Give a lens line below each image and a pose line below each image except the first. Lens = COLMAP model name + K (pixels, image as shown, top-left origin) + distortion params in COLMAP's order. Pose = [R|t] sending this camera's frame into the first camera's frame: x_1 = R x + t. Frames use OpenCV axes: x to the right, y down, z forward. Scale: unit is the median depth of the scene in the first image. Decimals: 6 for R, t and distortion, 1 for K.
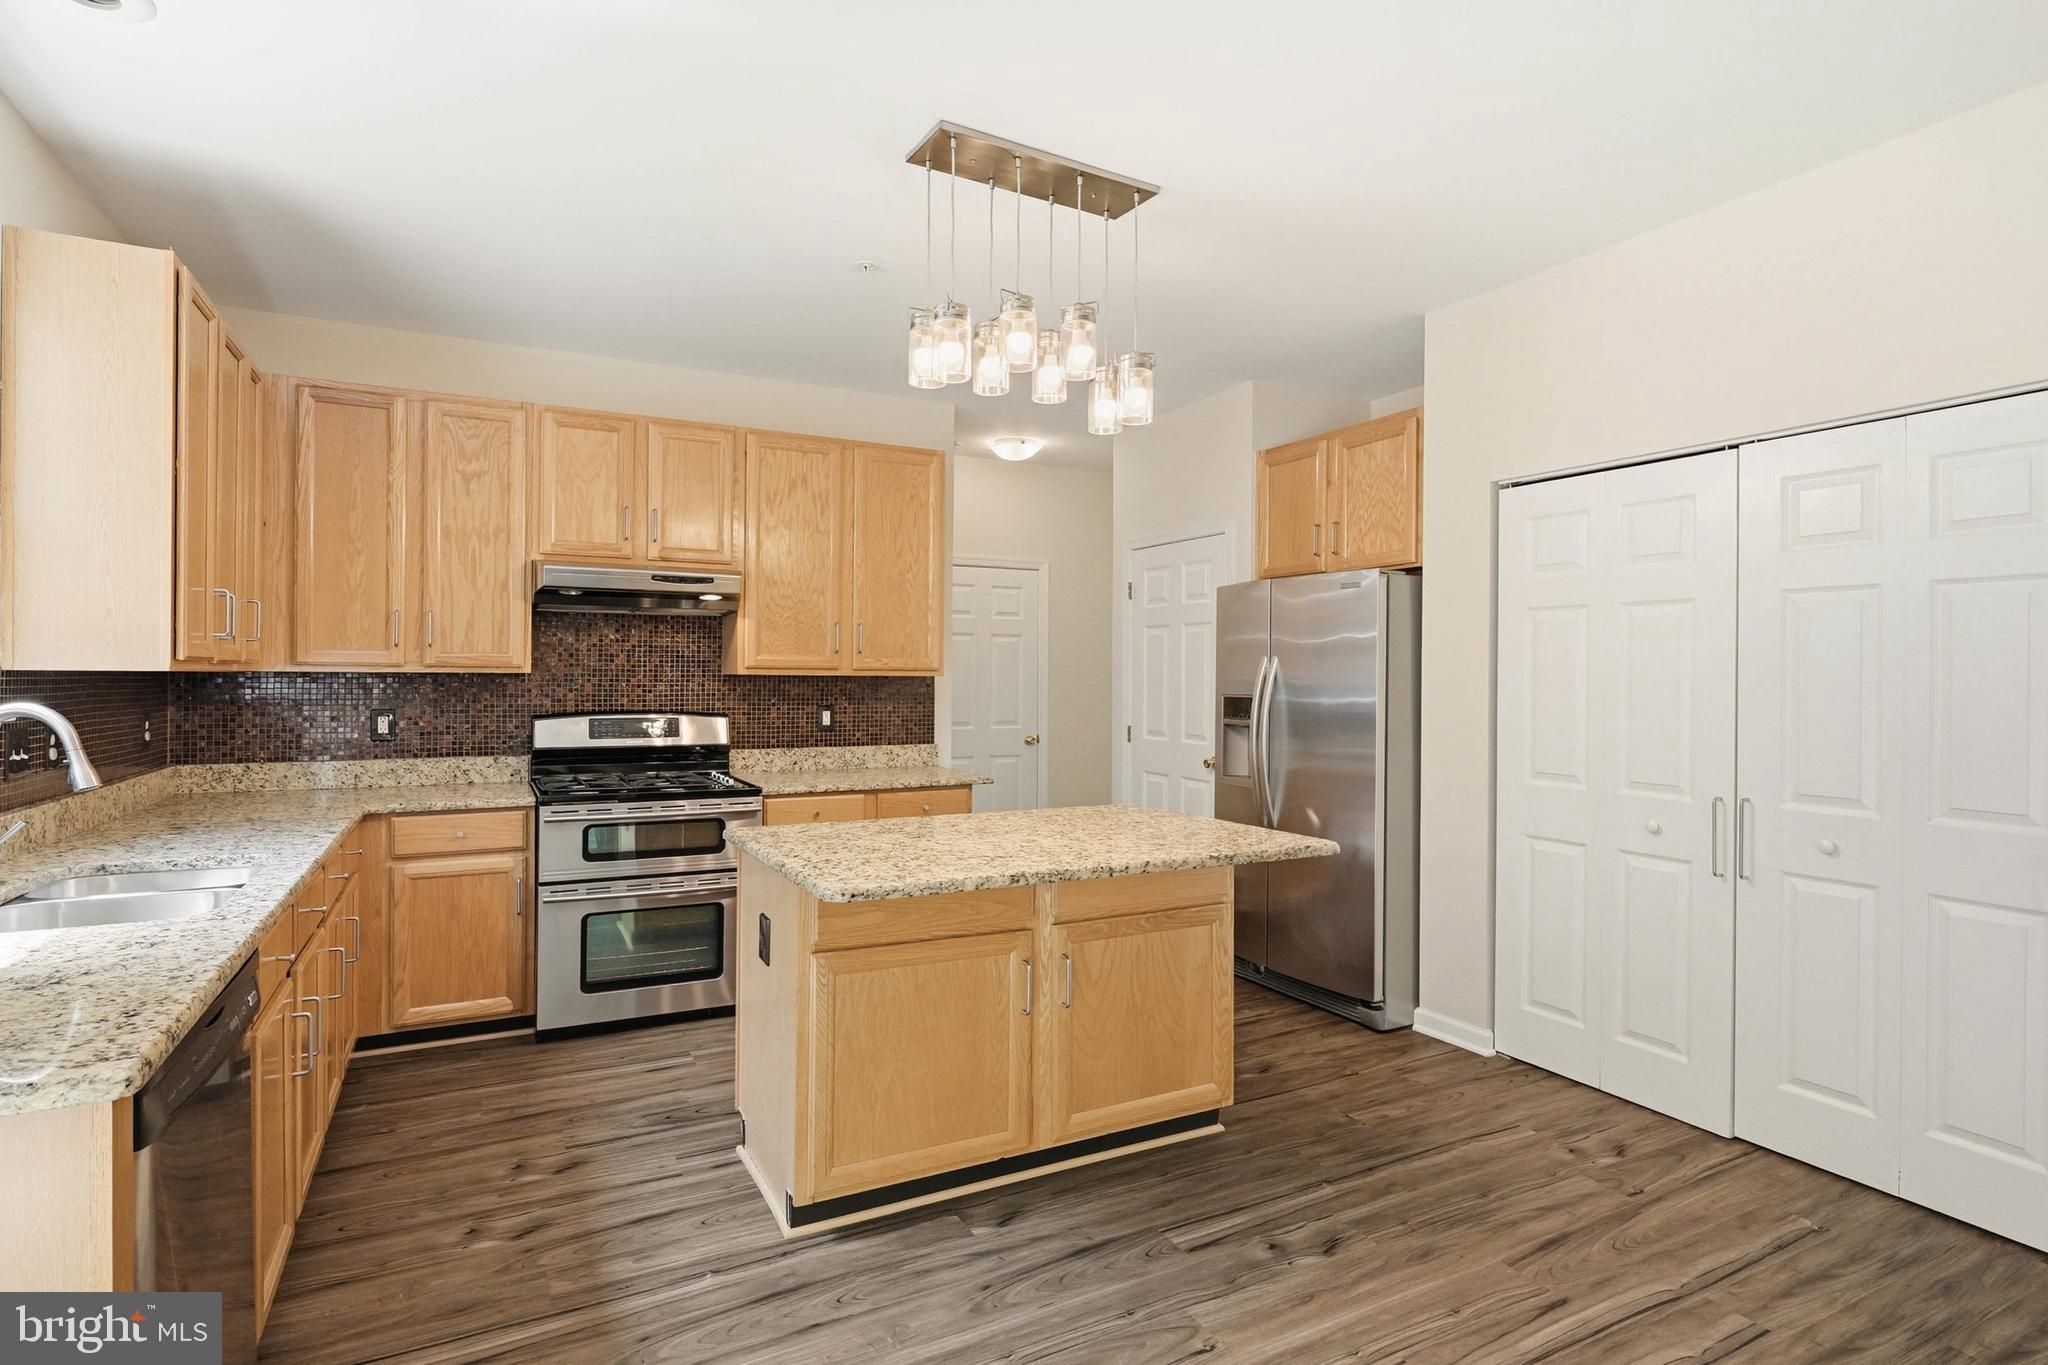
lens RADIAL K [[936.7, 0, 1115.0], [0, 936.7, 696.2], [0, 0, 1]] dist [-0.002705, 0.002520]
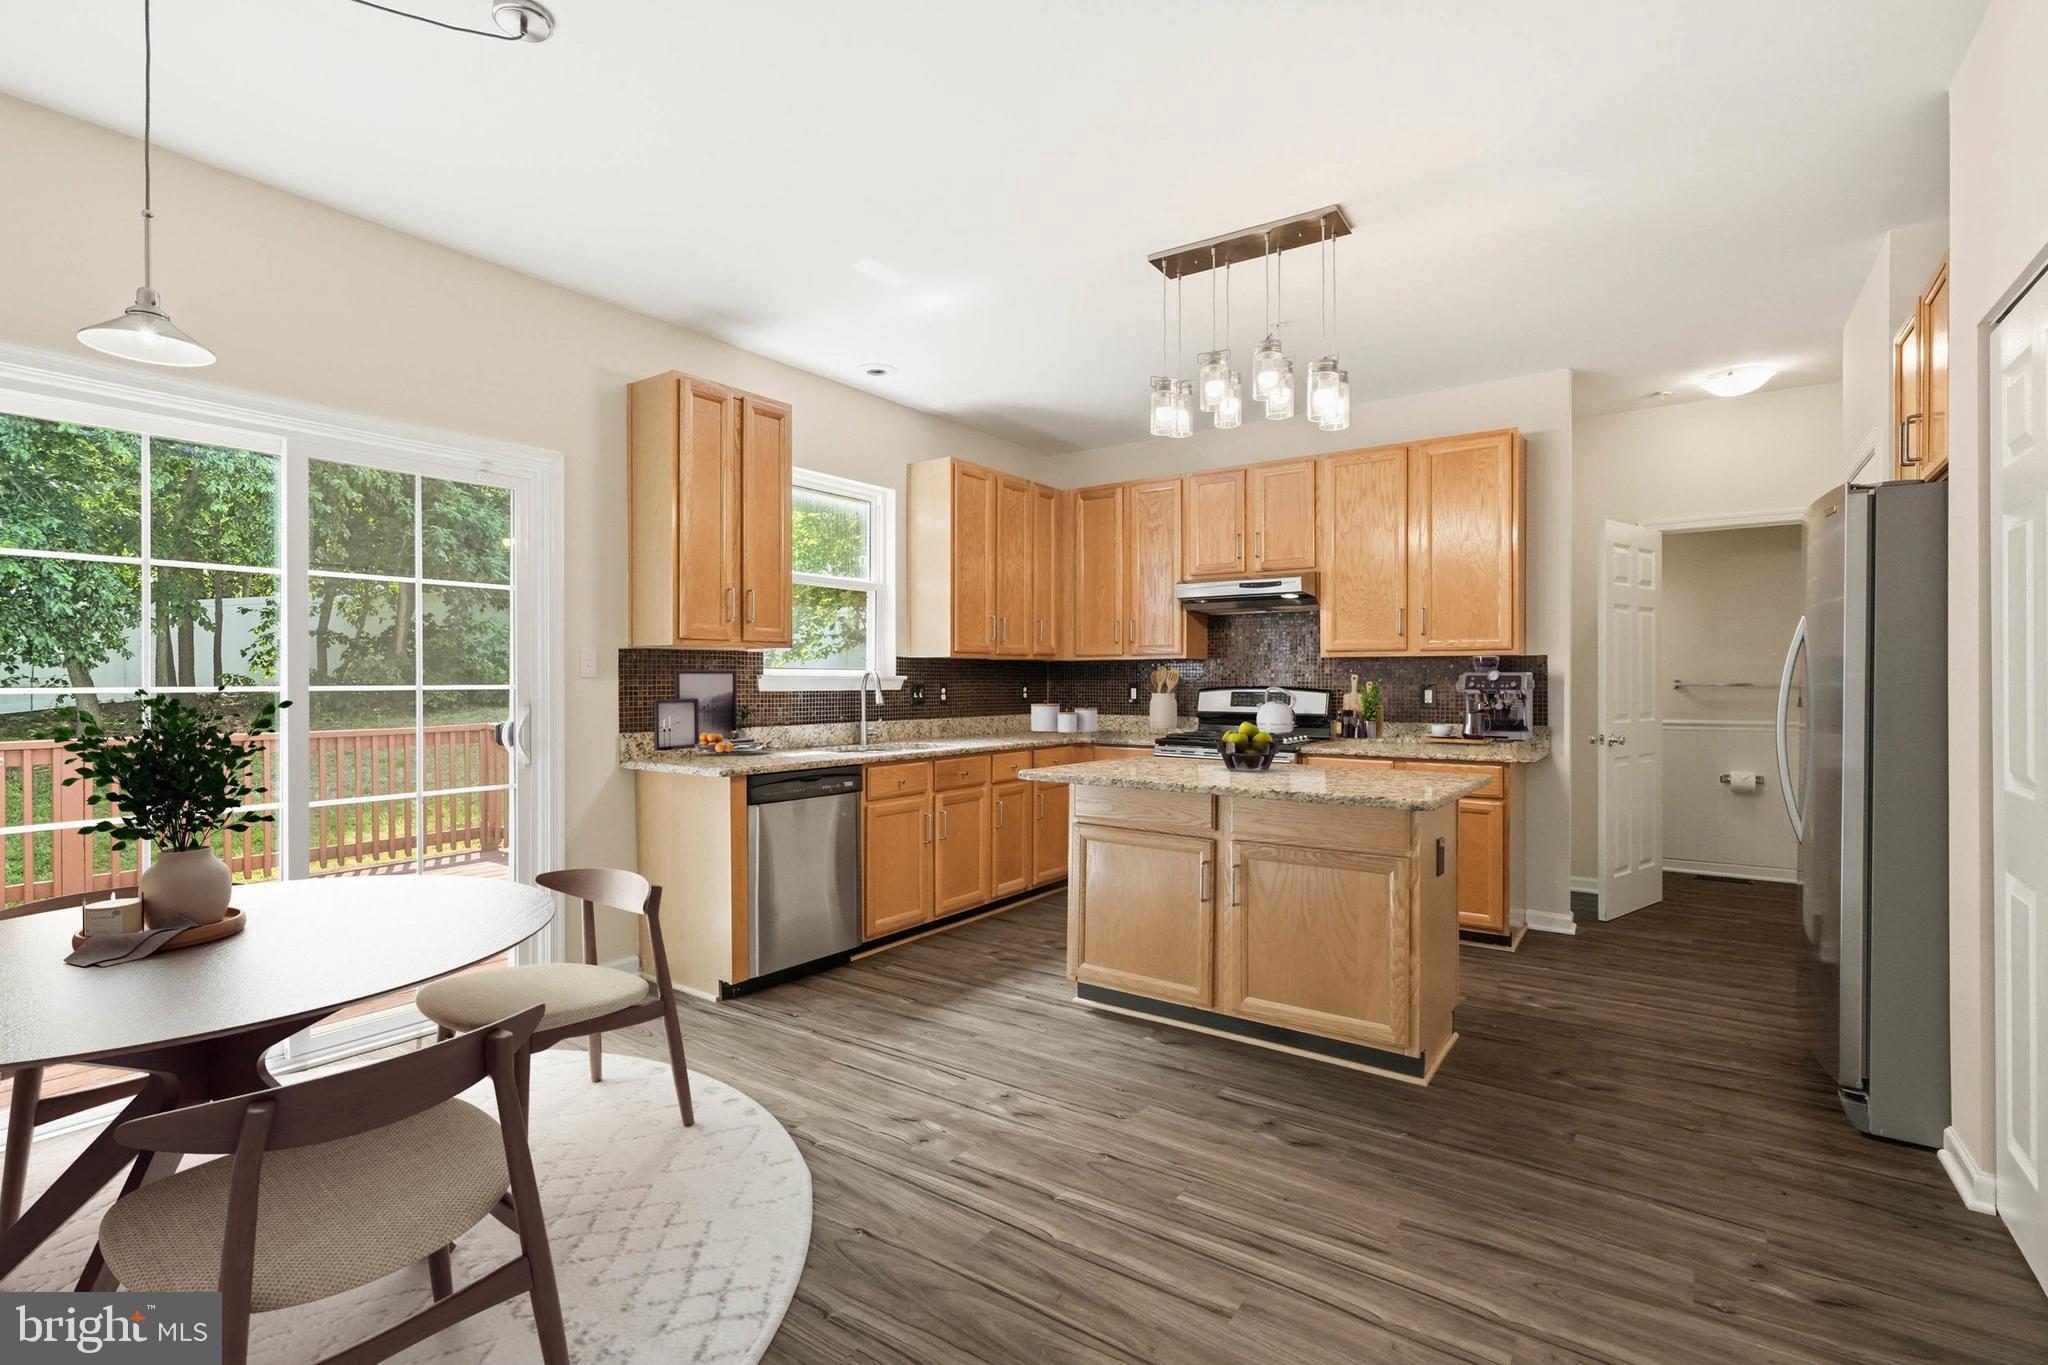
lens RADIAL K [[936.7, 0, 1022.7], [0, 936.7, 690.8], [0, 0, 1]] dist [-0.002705, 0.002520]
pose [[0.473157, 0.007767, -0.880944, 0.636433], [-0.012008, 0.999925, 0.002367, 0.029471], [0.880896, 0.009459, 0.473215, 0.103303]]
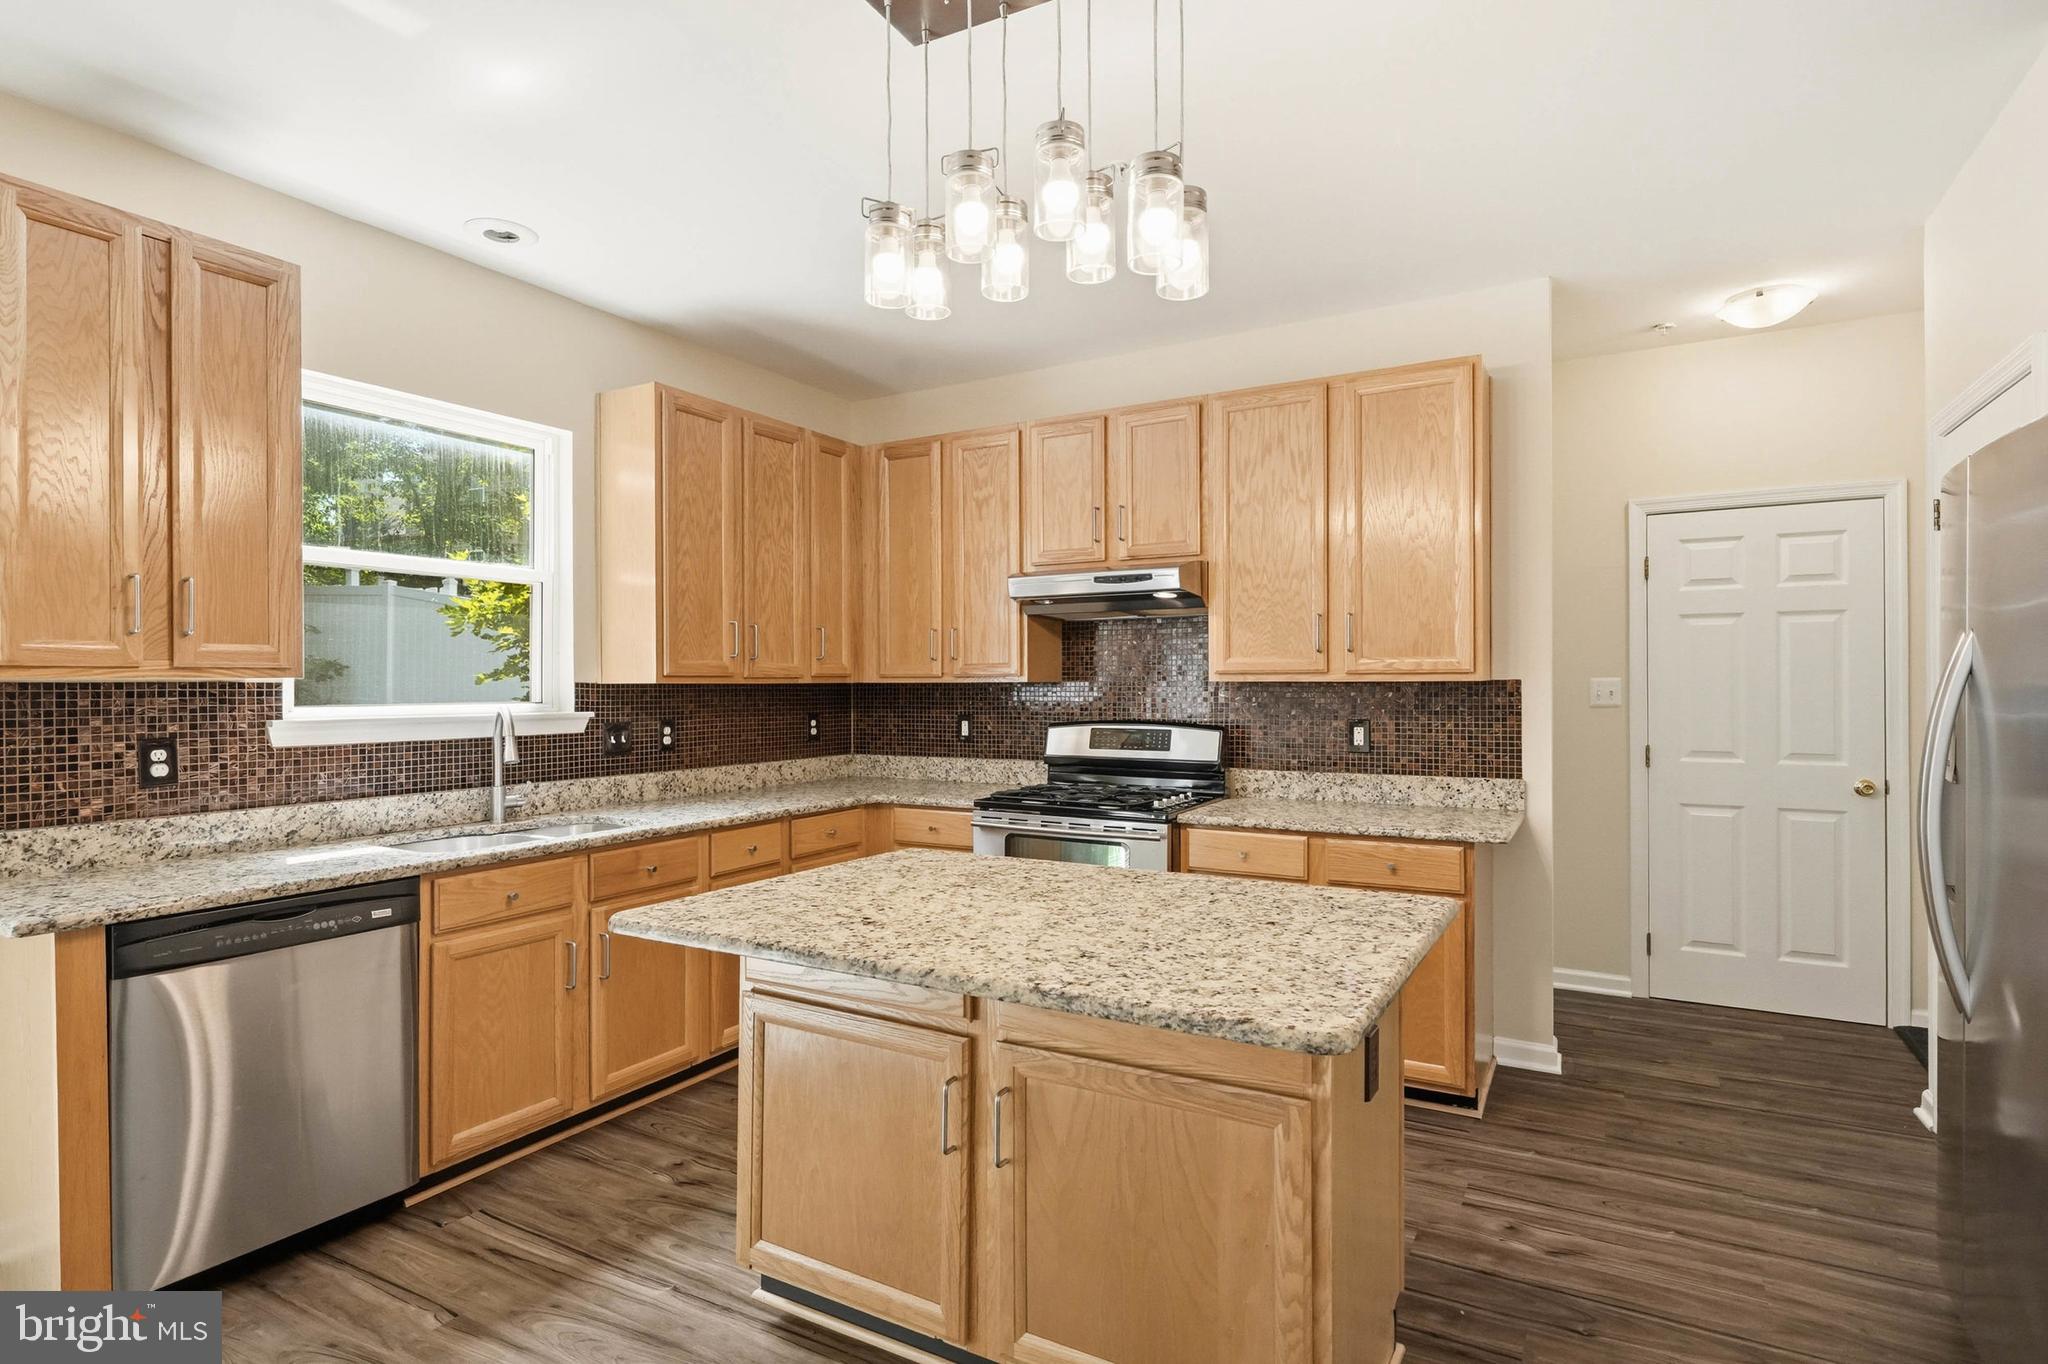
lens RADIAL K [[1065.2, 0, 990.2], [0, 1065.2, 692.8], [0, 0, 1]] dist [0.008964, -0.003446]
pose [[0.533497, -0.000396, -0.845802, 0.414755], [-0.010578, 0.999919, -0.007141, -0.004857], [0.845736, 0.012757, 0.533449, 0.397406]]
